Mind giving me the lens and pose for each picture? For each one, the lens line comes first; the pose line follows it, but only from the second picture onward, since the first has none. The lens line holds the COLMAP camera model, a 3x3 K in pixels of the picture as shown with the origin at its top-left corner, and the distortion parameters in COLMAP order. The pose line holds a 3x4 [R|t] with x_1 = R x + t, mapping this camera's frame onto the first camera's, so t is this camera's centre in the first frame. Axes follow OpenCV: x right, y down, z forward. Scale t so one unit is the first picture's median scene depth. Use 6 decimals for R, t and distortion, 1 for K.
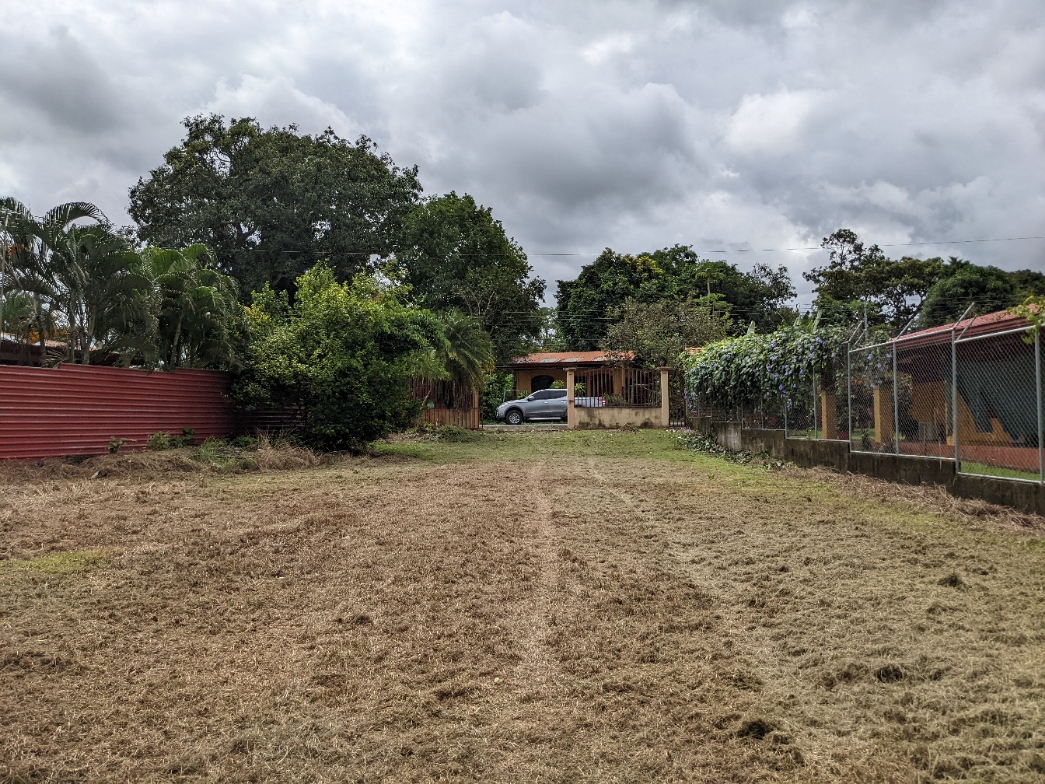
lens RADIAL K [[818.6, 0, 524.5], [0, 818.6, 391.9], [0, 0, 1]] dist [0.011638, -0.046077]
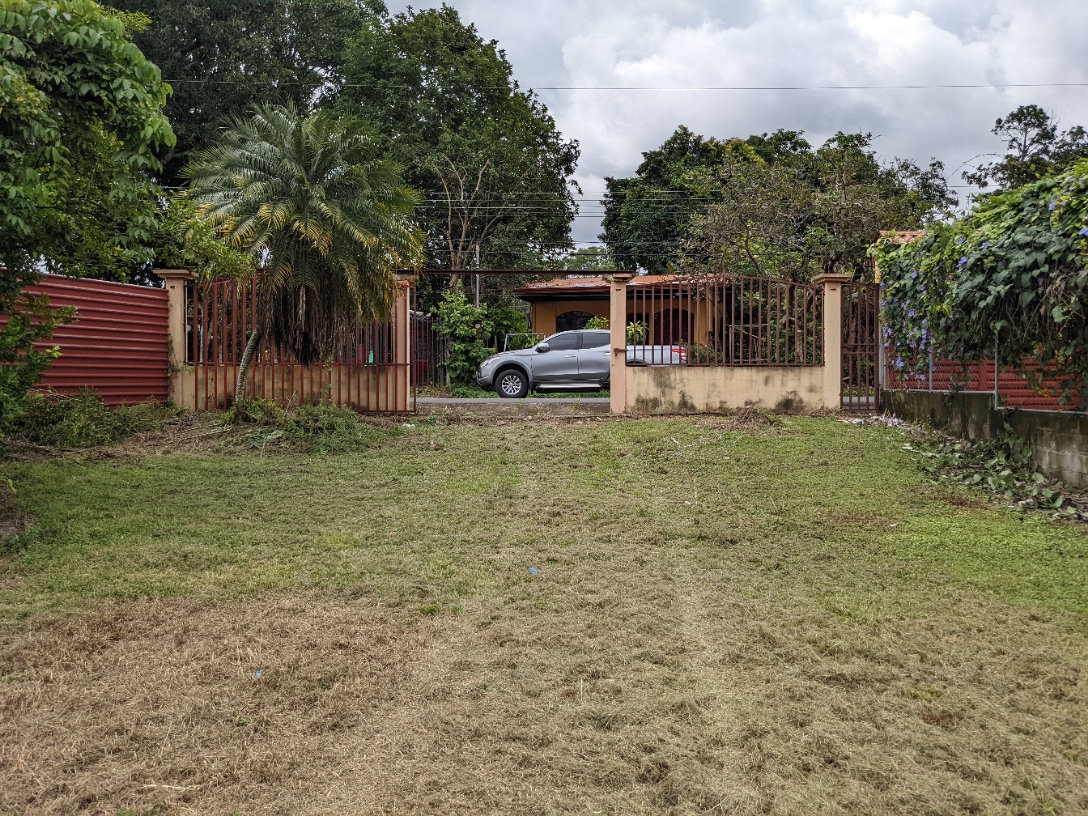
lens RADIAL K [[852.3, 0, 541.1], [0, 852.3, 402.2], [0, 0, 1]] dist [0.011638, -0.046077]
pose [[0.999020, 0.008400, -0.043446, 0.026786], [-0.005640, 0.997981, 0.063265, 0.007486], [0.043889, -0.062958, 0.997051, 0.401206]]
